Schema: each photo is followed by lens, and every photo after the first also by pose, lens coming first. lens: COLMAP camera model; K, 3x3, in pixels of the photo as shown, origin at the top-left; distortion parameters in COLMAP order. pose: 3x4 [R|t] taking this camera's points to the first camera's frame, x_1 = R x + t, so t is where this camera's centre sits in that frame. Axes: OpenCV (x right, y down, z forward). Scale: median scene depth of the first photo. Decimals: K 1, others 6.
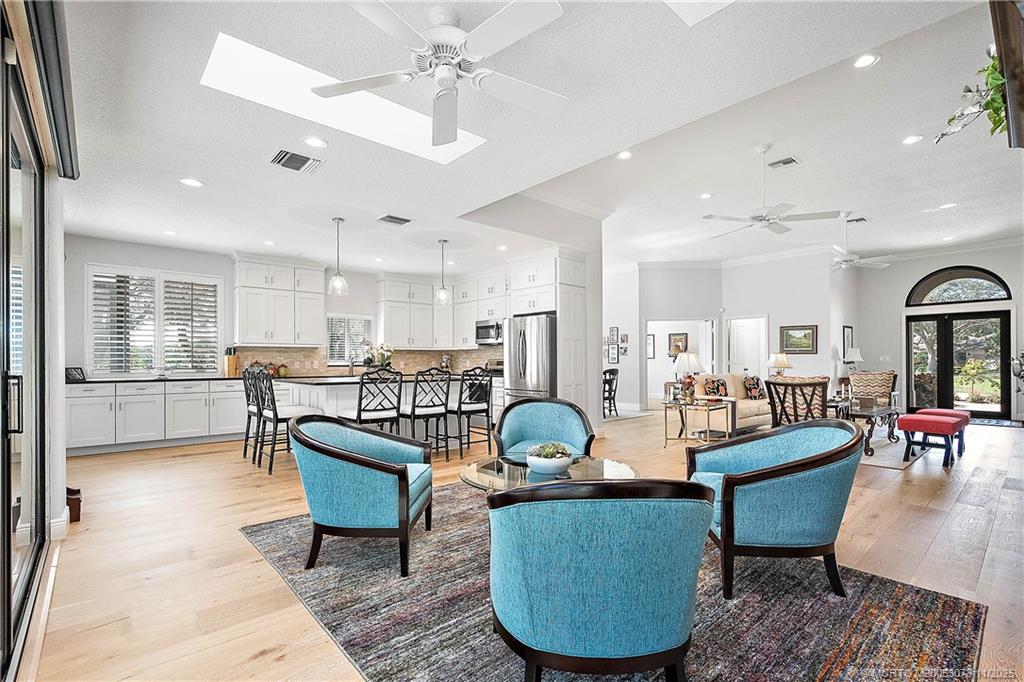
lens RADIAL K [[470.6, 0, 517.3], [0, 470.6, 344.6], [0, 0, 1]] dist [-0.000181, -0.000019]
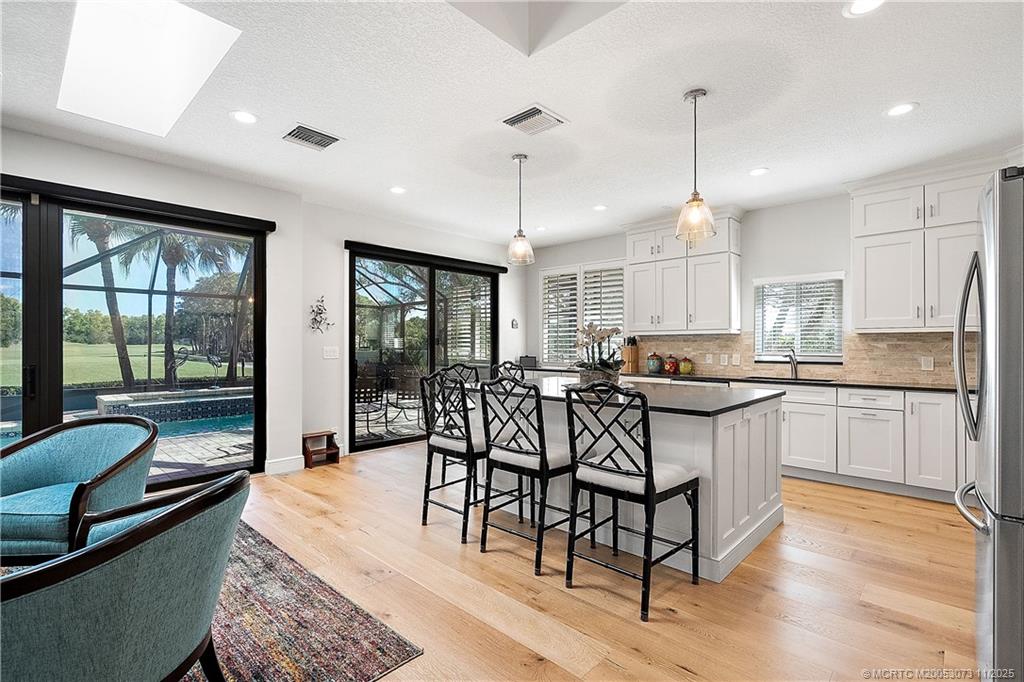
lens RADIAL K [[470.6, 0, 517.3], [0, 470.6, 344.6], [0, 0, 1]] dist [-0.000181, -0.000019]
pose [[0.099580, 0.016654, -0.994890, 0.244532], [0.051430, 0.998437, 0.021861, -0.010513], [0.993700, -0.053344, 0.098568, 0.743892]]
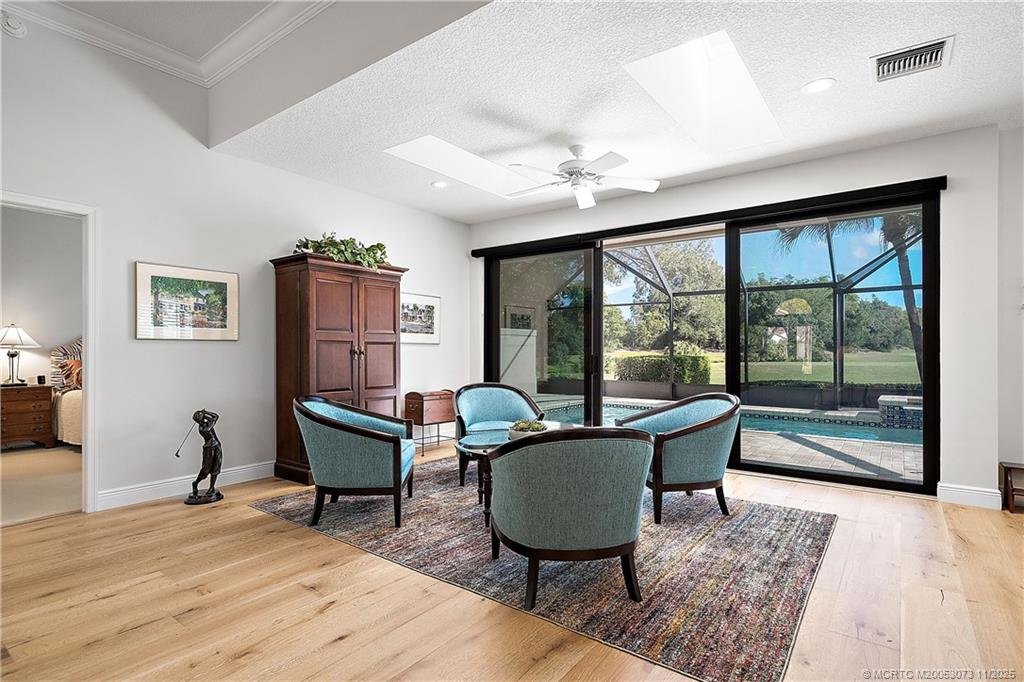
lens RADIAL K [[518.4, 0, 510.8], [0, 518.4, 351.9], [0, 0, 1]] dist [0.002358, 0.000594]
pose [[-0.980623, 0.020306, -0.194848, 0.128530], [0.030458, 0.998322, -0.049247, 0.017881], [0.193521, -0.054228, -0.979596, 0.925761]]
